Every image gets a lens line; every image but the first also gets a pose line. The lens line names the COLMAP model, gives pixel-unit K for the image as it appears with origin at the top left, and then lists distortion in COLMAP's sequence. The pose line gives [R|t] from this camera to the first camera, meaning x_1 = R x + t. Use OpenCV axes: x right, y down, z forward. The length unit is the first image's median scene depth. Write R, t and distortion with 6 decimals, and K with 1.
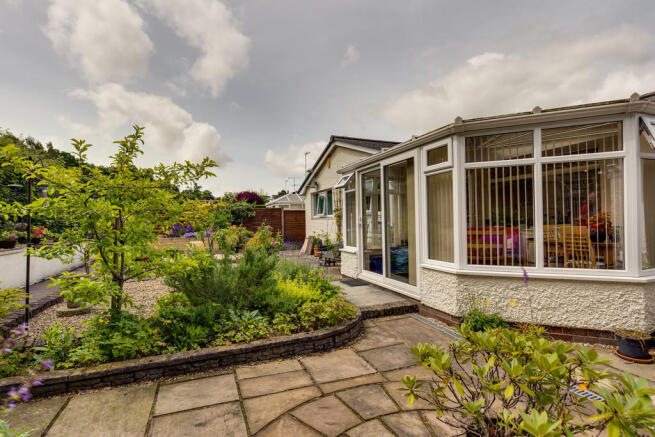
lens RADIAL K [[319.4, 0, 328.9], [0, 319.4, 219.1], [0, 0, 1]] dist [0.001282, 0.000057]
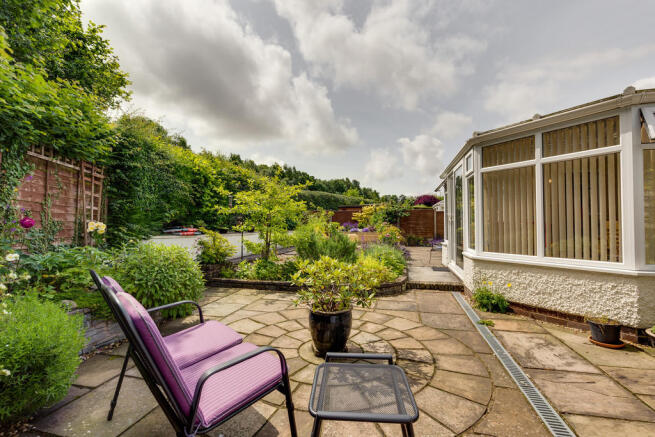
lens RADIAL K [[297.5, 0, 325.5], [0, 297.5, 218.5], [0, 0, 1]] dist [0.012444, -0.001842]
pose [[0.814042, 0.002445, -0.580800, 0.666807], [-0.007300, 0.999955, -0.006023, 0.030026], [0.580760, 0.009143, 0.814024, -0.296047]]
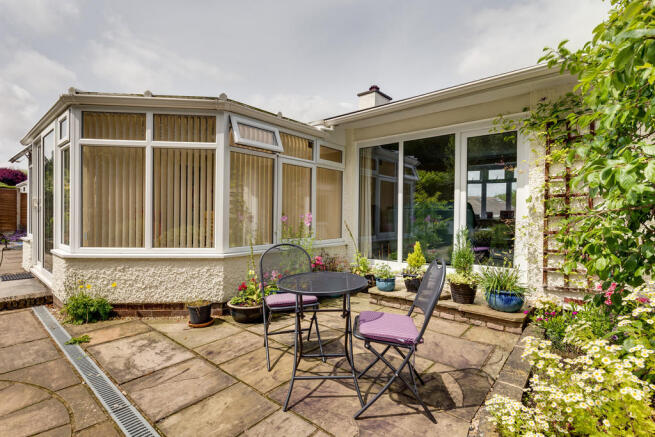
lens RADIAL K [[319.4, 0, 326.9], [0, 319.4, 218.9], [0, 0, 1]] dist [0.001282, 0.000057]
pose [[0.882923, 0.025423, 0.468828, 0.693935], [-0.032025, 0.999468, 0.006113, 0.033142], [-0.468424, -0.020412, 0.883268, -0.178609]]
